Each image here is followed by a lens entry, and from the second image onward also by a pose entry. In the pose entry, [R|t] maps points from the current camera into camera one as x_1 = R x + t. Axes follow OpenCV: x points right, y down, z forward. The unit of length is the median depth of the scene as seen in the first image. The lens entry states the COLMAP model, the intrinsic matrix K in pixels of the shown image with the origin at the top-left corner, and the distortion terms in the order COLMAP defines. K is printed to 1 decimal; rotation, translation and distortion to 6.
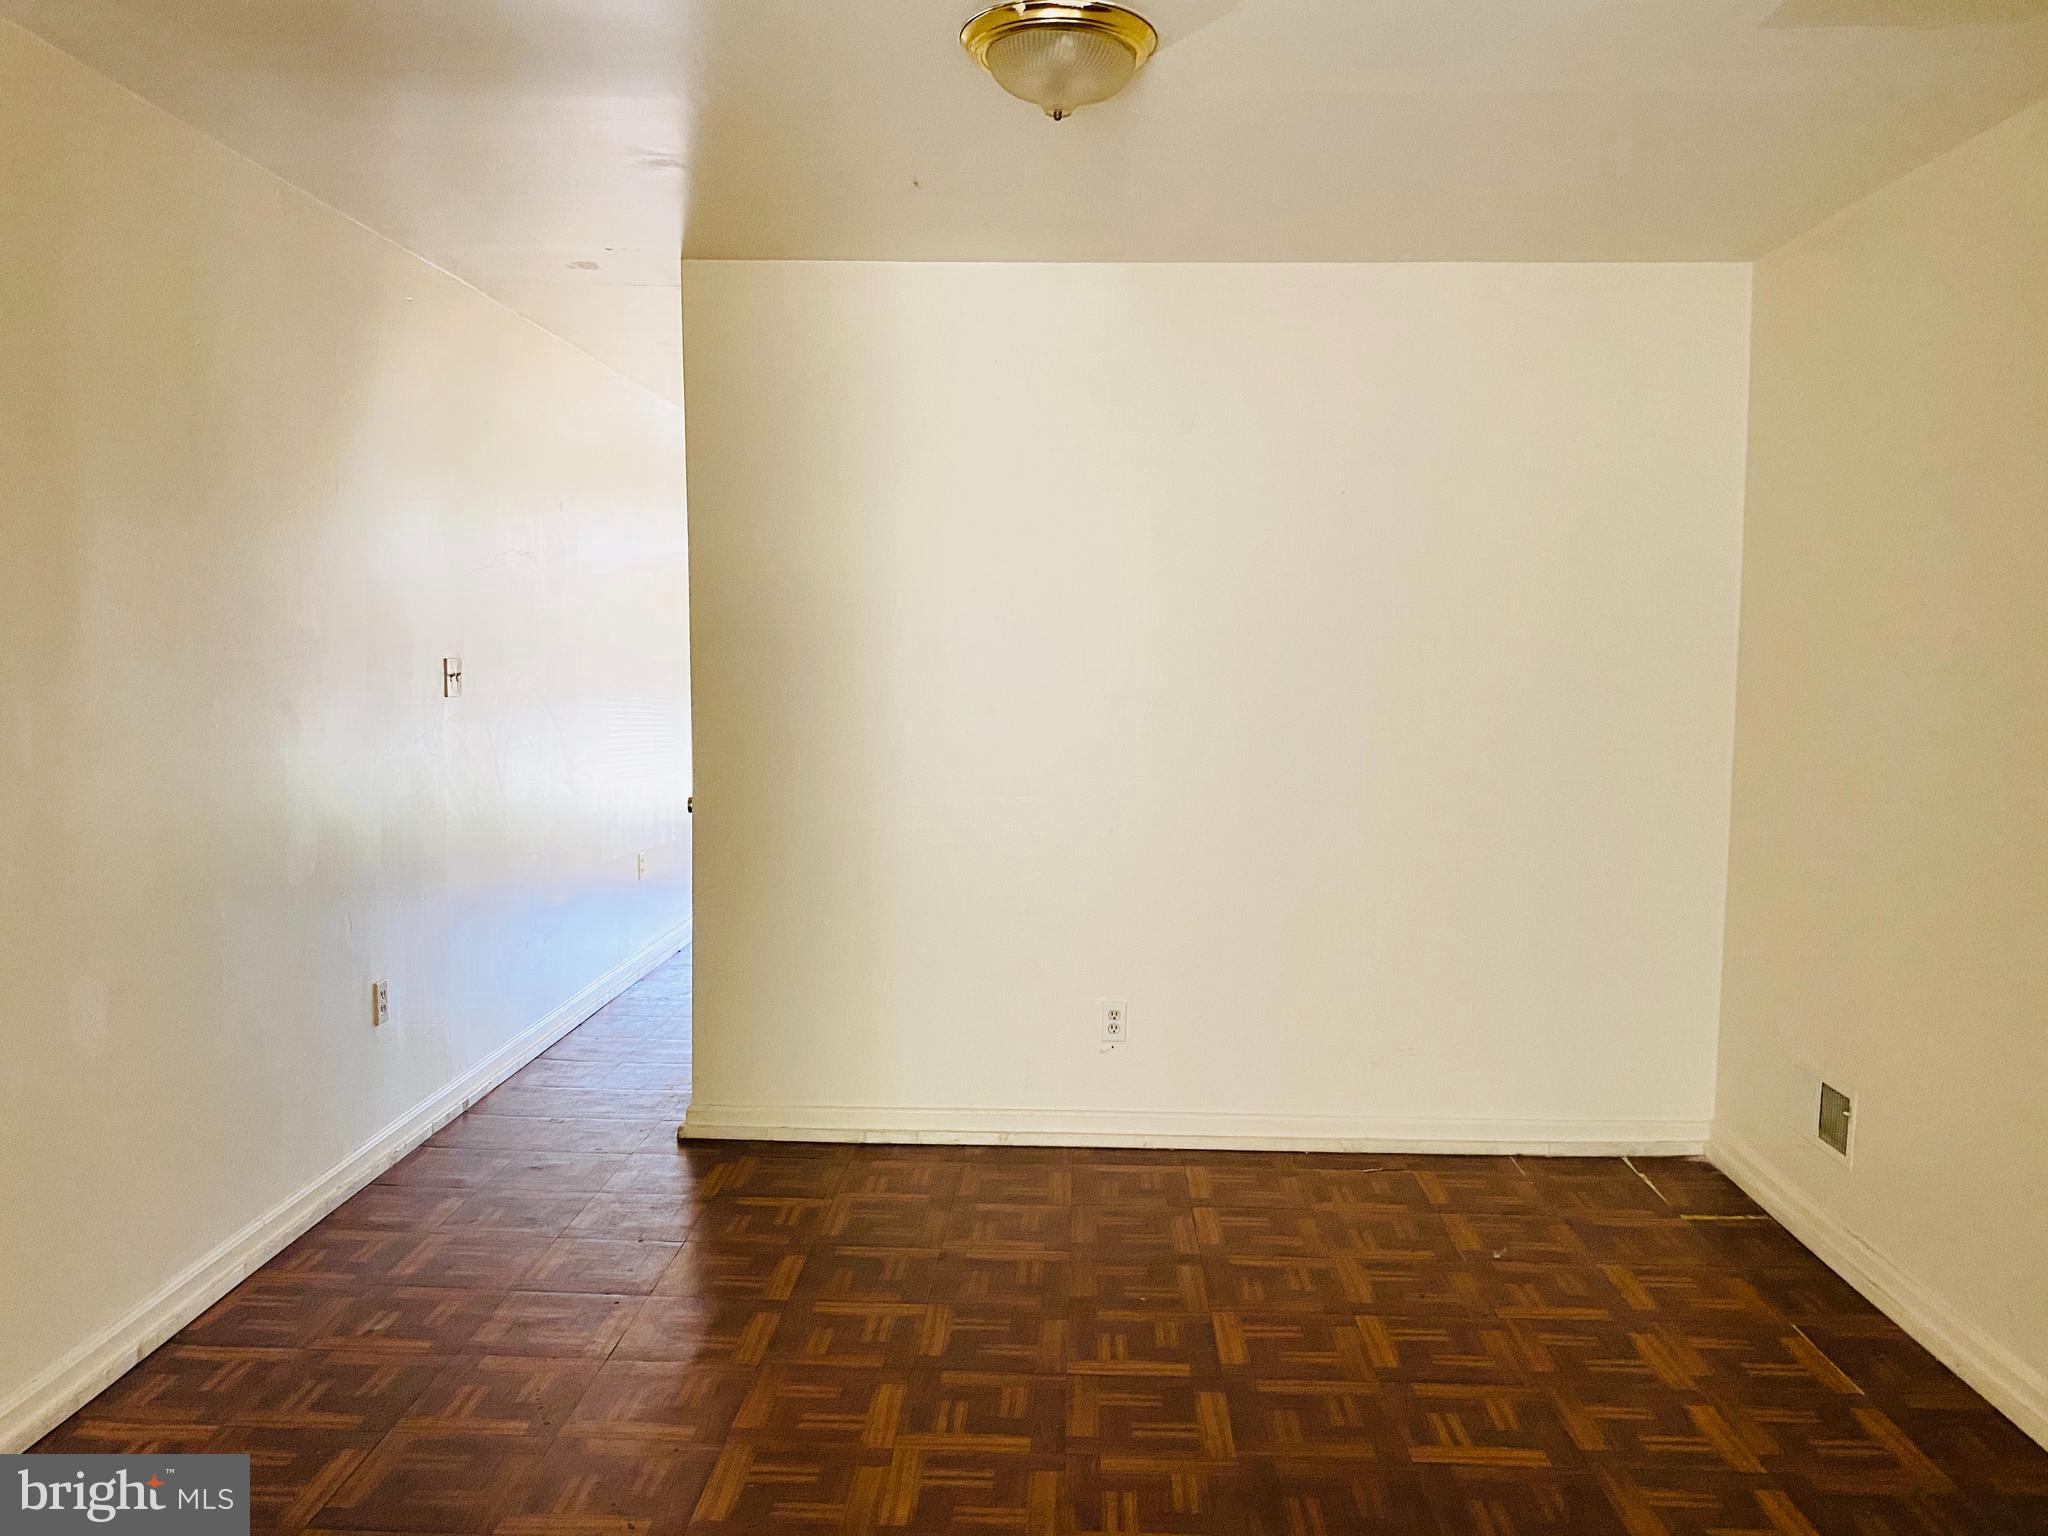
lens RADIAL K [[1544.9, 0, 1030.9], [0, 1544.9, 771.5], [0, 0, 1]] dist [0.002154, -0.009887]
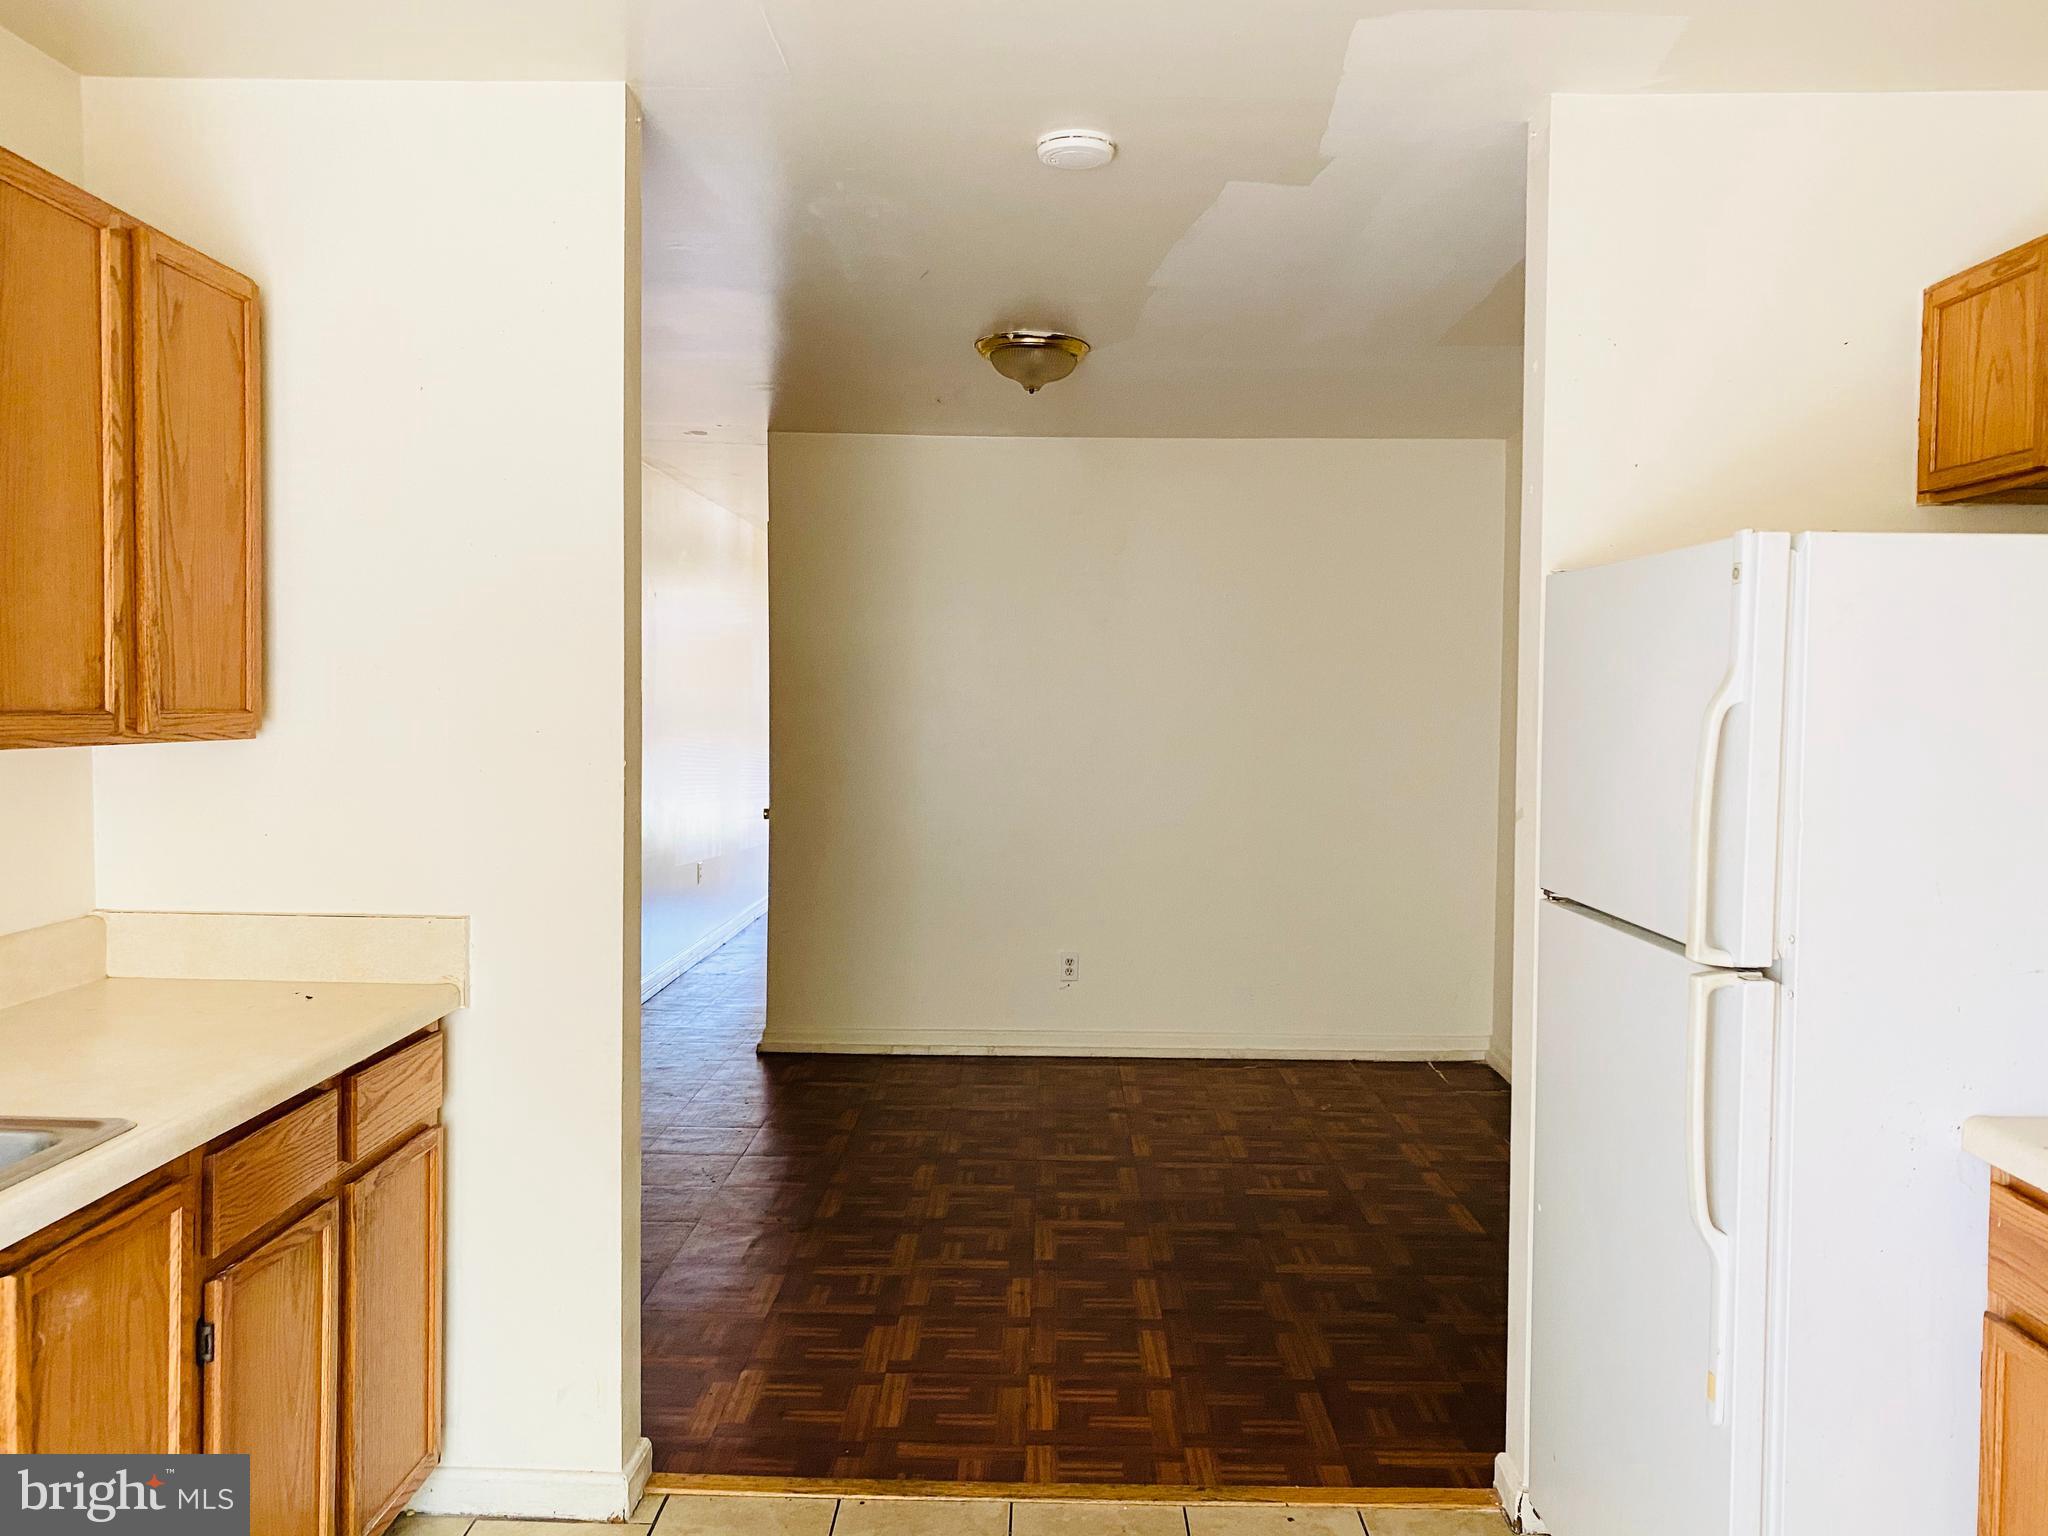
lens RADIAL K [[1544.9, 0, 1018.7], [0, 1544.9, 763.3], [0, 0, 1]] dist [0.002154, -0.009887]
pose [[0.999871, 0.002044, 0.015922, -0.018303], [-0.001412, 0.999214, -0.039621, 0.039488], [-0.015990, 0.039593, 0.999088, -0.509609]]
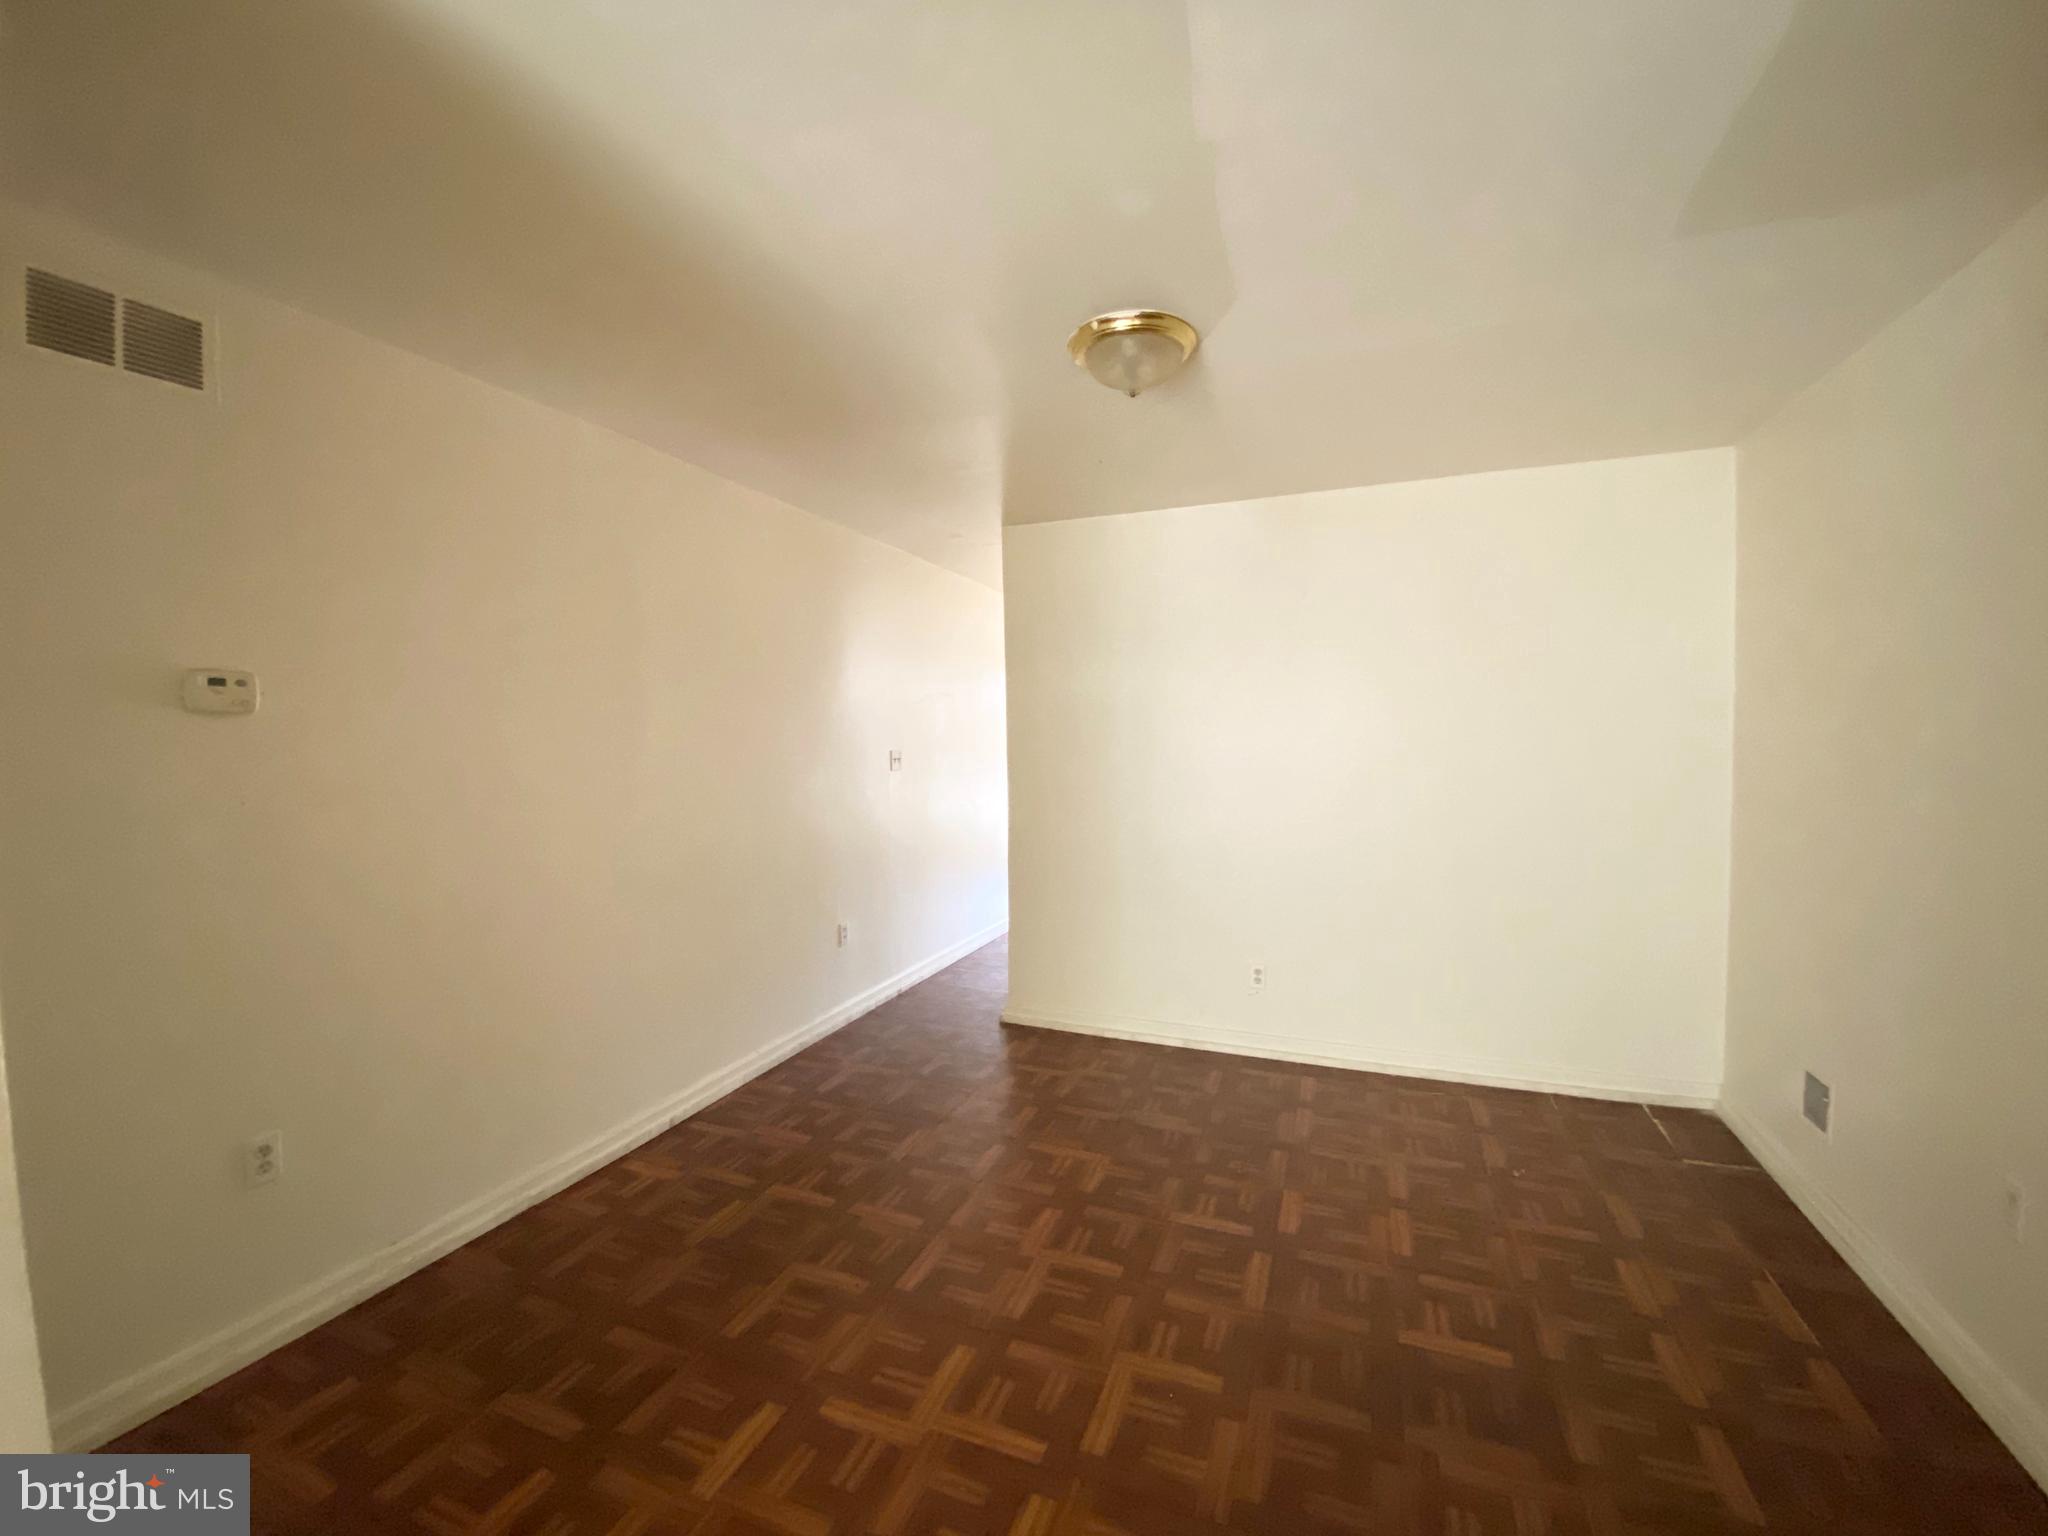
lens RADIAL K [[829.7, 0, 1025.9], [0, 829.7, 769.1], [0, 0, 1]] dist [-0.012798, -0.004429]
pose [[0.941999, -0.003706, -0.335596, 0.139764], [-0.009914, 0.999195, -0.038861, -0.014260], [0.335470, 0.039934, 0.941204, 0.153258]]
